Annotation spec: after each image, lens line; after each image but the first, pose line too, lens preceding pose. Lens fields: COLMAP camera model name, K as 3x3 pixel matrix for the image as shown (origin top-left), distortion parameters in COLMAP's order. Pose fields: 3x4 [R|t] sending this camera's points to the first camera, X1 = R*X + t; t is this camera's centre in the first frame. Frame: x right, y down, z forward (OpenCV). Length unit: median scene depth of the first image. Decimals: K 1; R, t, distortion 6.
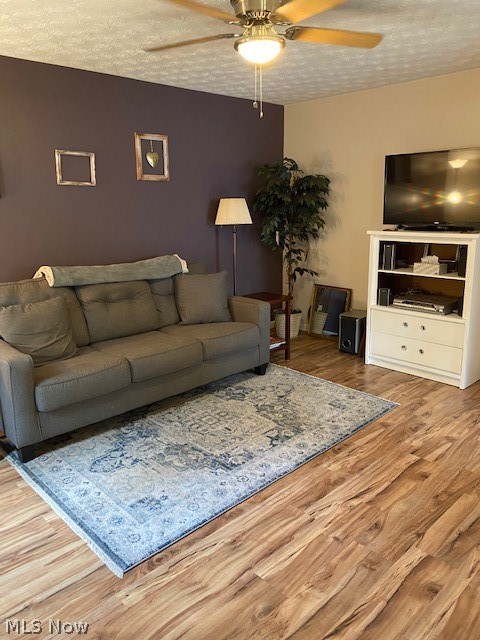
lens RADIAL K [[492.6, 0, 244.6], [0, 492.6, 313.3], [0, 0, 1]] dist [0.030160, -0.029805]
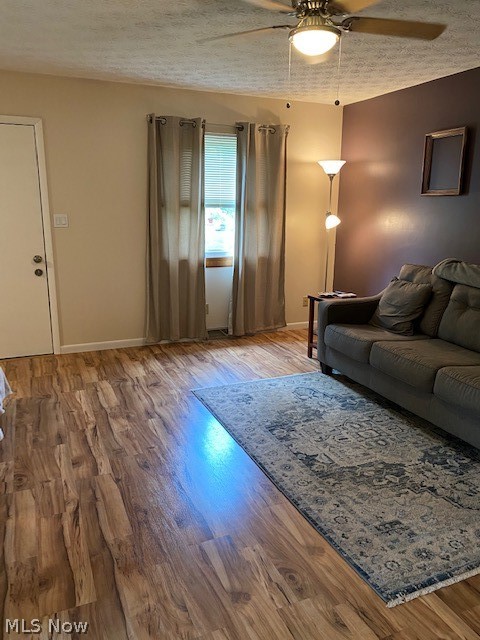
lens RADIAL K [[492.6, 0, 239.6], [0, 492.6, 313.3], [0, 0, 1]] dist [0.030160, -0.029805]
pose [[-0.360218, 0.216334, -0.907437, 0.821692], [-0.219728, 0.925695, 0.307910, -0.229930], [0.906621, 0.310304, -0.285917, 0.987280]]
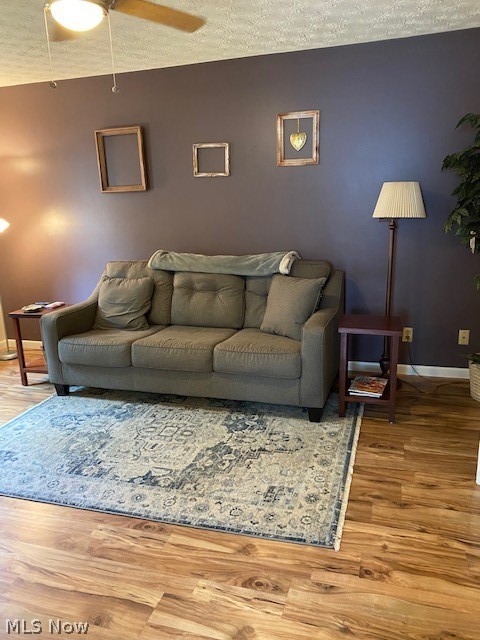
lens RADIAL K [[492.6, 0, 241.1], [0, 492.6, 314.9], [0, 0, 1]] dist [0.030160, -0.029805]
pose [[0.469833, 0.204119, -0.858832, 0.749205], [-0.169896, 0.975619, 0.138932, -0.149081], [0.866252, 0.080637, 0.493057, 0.652268]]
